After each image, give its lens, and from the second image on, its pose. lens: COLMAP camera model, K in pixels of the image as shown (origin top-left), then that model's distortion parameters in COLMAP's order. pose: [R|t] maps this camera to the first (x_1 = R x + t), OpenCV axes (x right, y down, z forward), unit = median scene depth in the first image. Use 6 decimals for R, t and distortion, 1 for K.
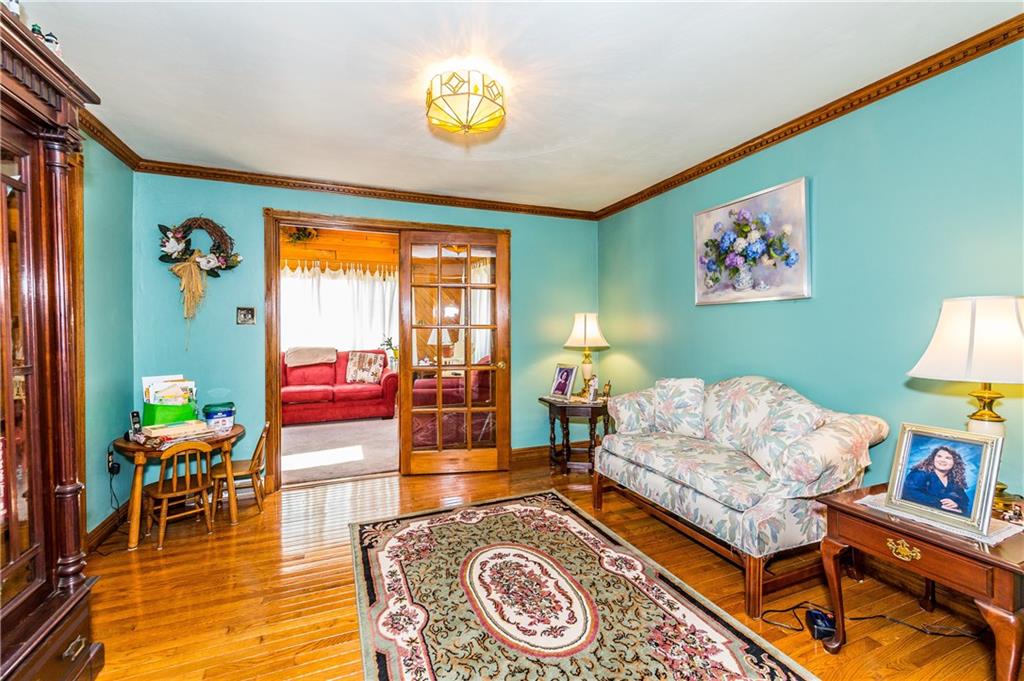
lens RADIAL K [[436.6, 0, 521.1], [0, 436.6, 338.6], [0, 0, 1]] dist [-0.000205, -0.000312]
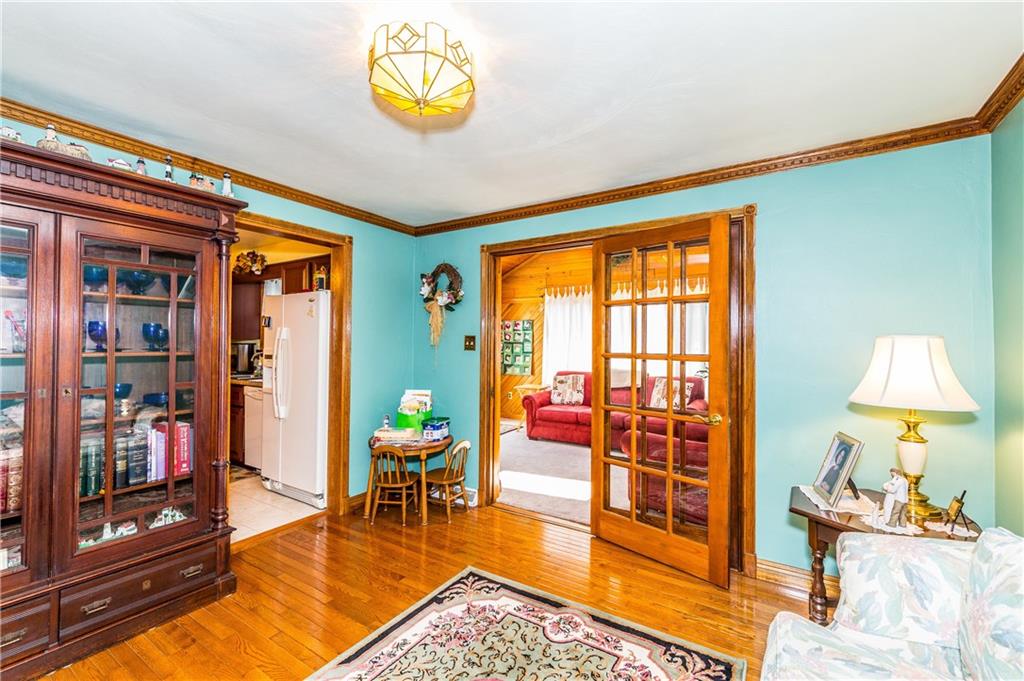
lens RADIAL K [[436.6, 0, 513.3], [0, 436.6, 344.3], [0, 0, 1]] dist [-0.000205, -0.000312]
pose [[0.561572, 0.006447, -0.827403, 0.398485], [-0.026304, 0.999603, -0.010064, -0.043671], [0.827010, 0.027416, 0.561519, 0.486887]]
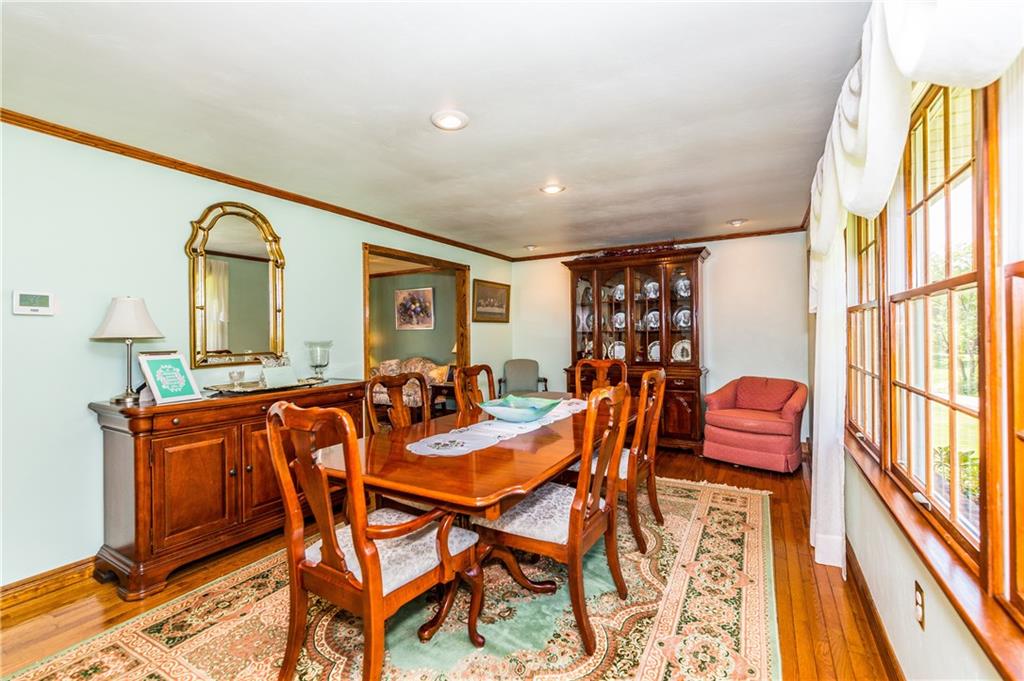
lens RADIAL K [[436.6, 0, 515.1], [0, 436.6, 337.1], [0, 0, 1]] dist [-0.000205, -0.000312]
pose [[0.791208, -0.000111, 0.611548, -0.597620], [0.017595, 0.999590, -0.022583, 0.030130], [-0.611294, 0.028628, 0.790885, -1.406394]]
